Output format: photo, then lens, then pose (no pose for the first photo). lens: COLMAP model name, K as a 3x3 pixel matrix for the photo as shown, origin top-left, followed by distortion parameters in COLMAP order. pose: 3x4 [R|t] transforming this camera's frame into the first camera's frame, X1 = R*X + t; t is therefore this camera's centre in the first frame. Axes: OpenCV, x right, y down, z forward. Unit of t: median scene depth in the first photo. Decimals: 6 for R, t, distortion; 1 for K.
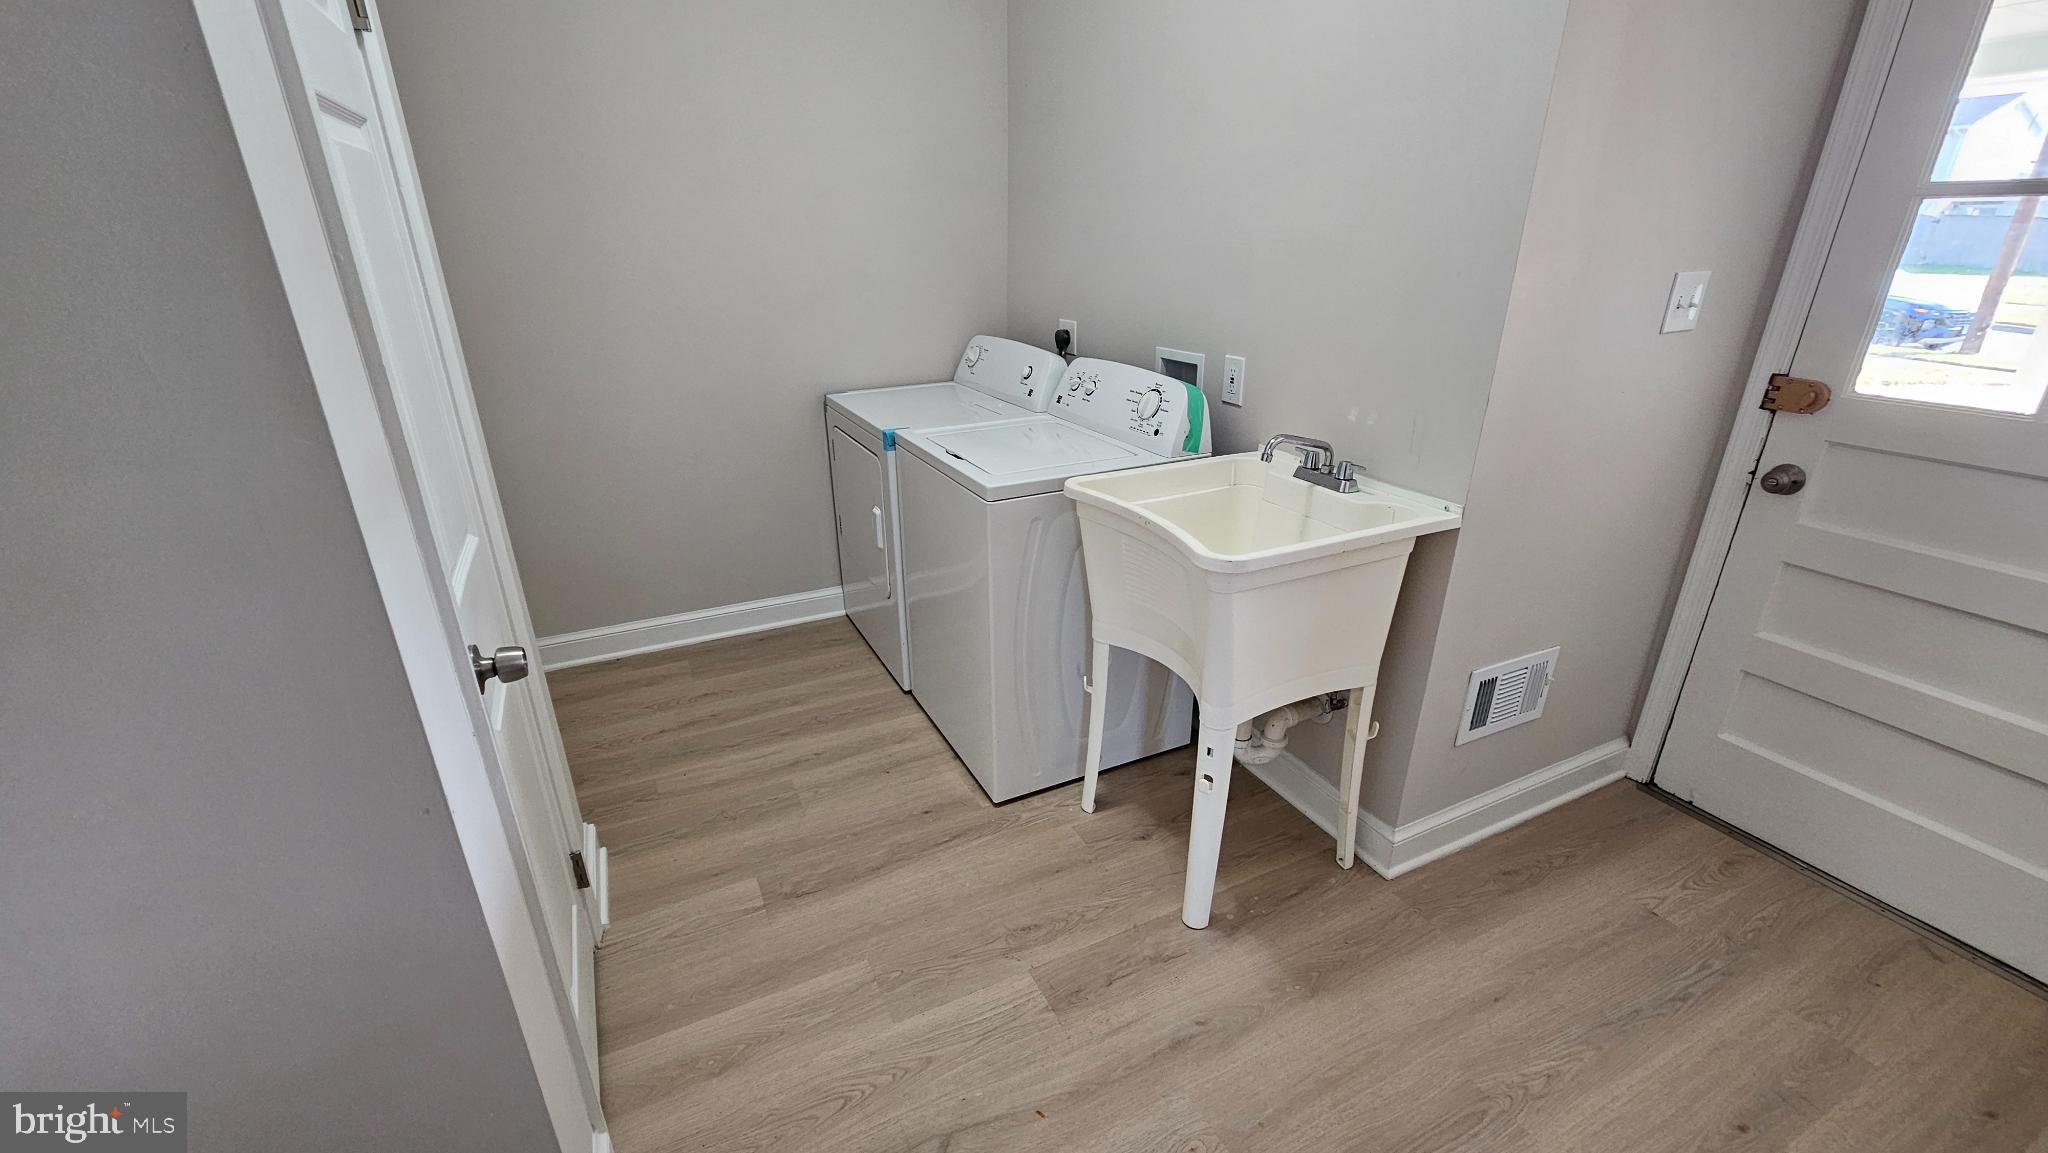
lens RADIAL K [[840.9, 0, 1020.3], [0, 840.9, 578.4], [0, 0, 1]] dist [0.000008, 0.000264]
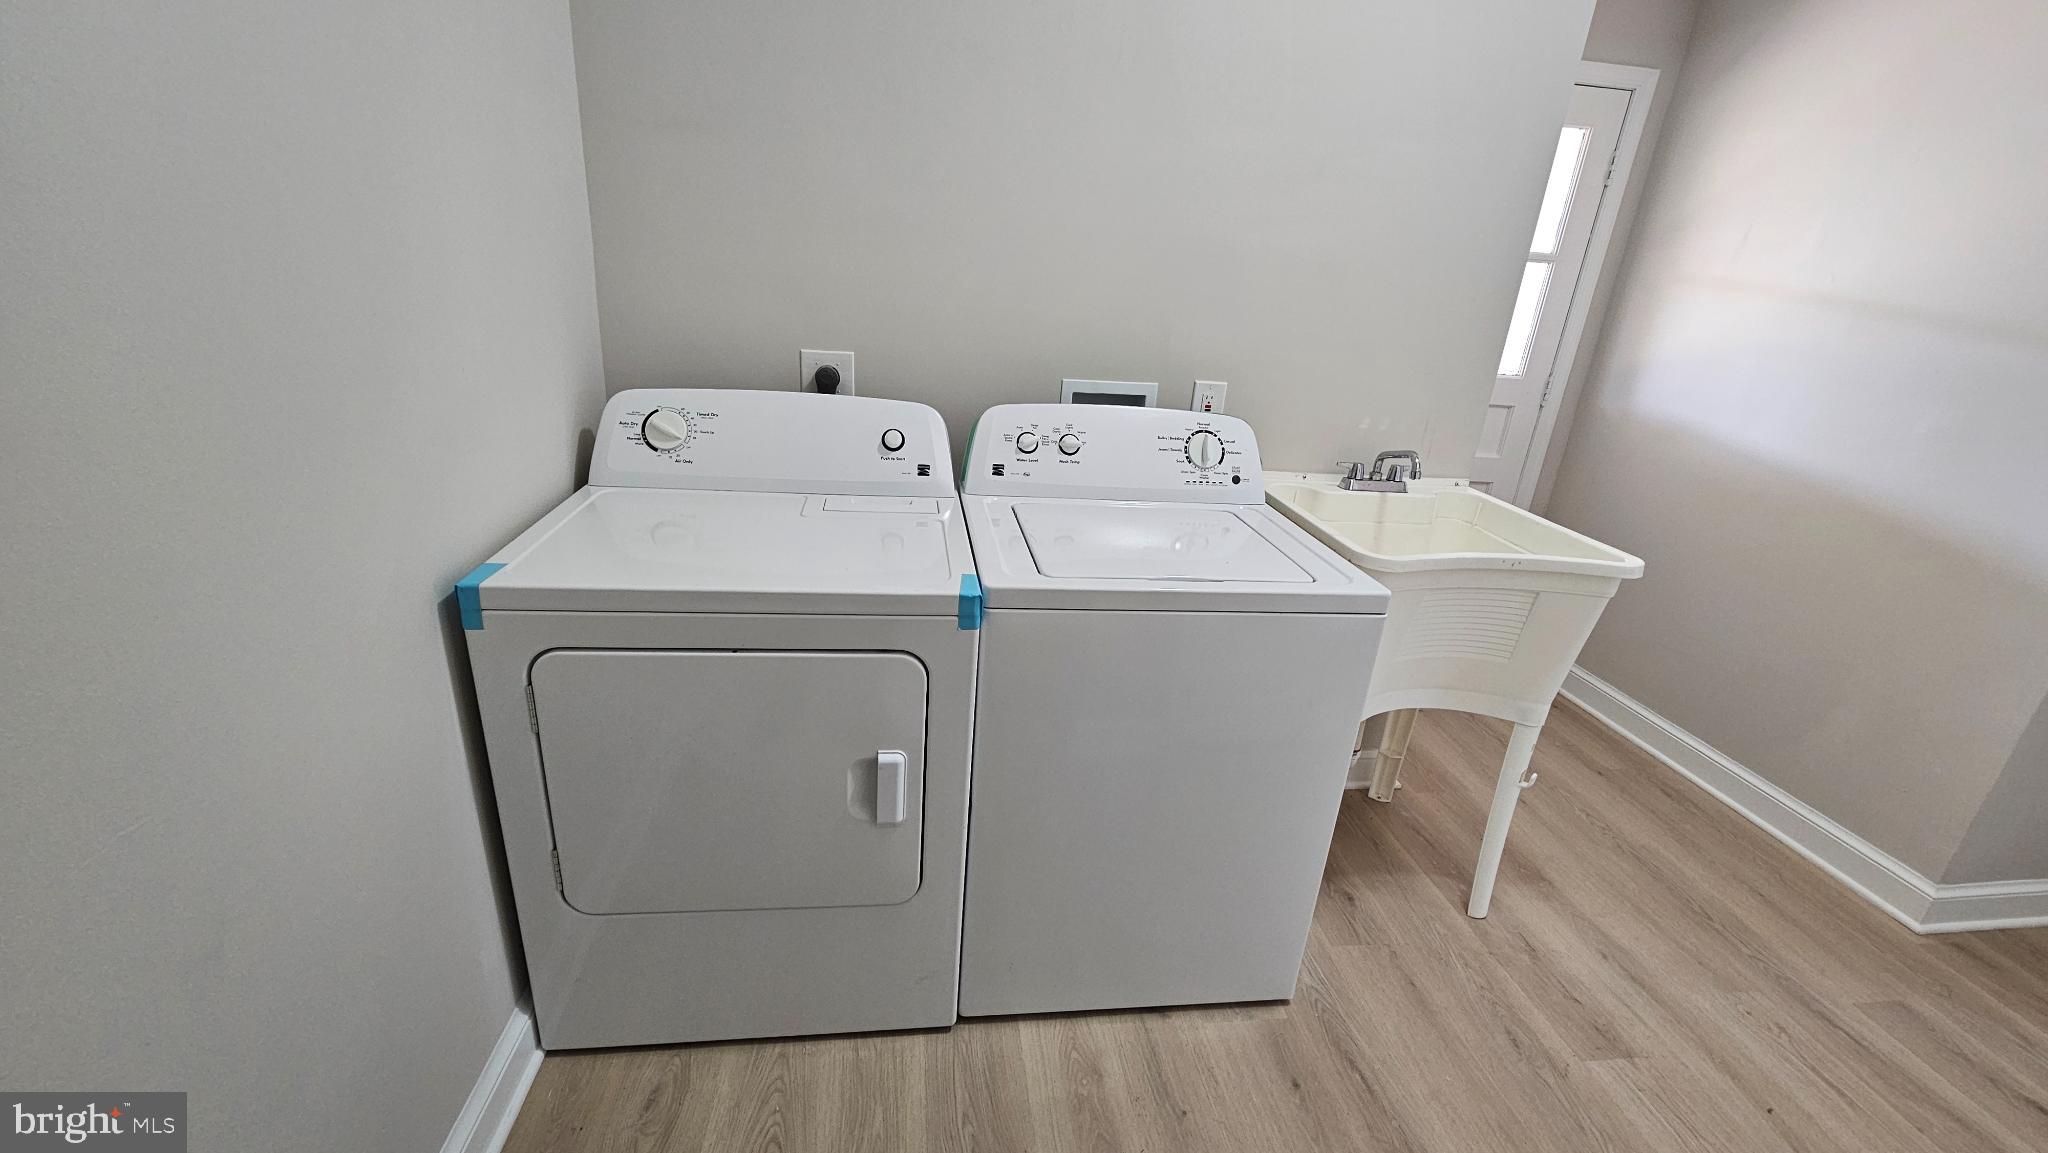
lens RADIAL K [[840.9, 0, 1020.3], [0, 840.9, 578.4], [0, 0, 1]] dist [0.000008, 0.000264]
pose [[0.323535, -0.310505, 0.893819, -0.725266], [0.290739, 0.931549, 0.218373, -0.346374], [-0.900442, 0.189216, 0.391665, 0.935153]]
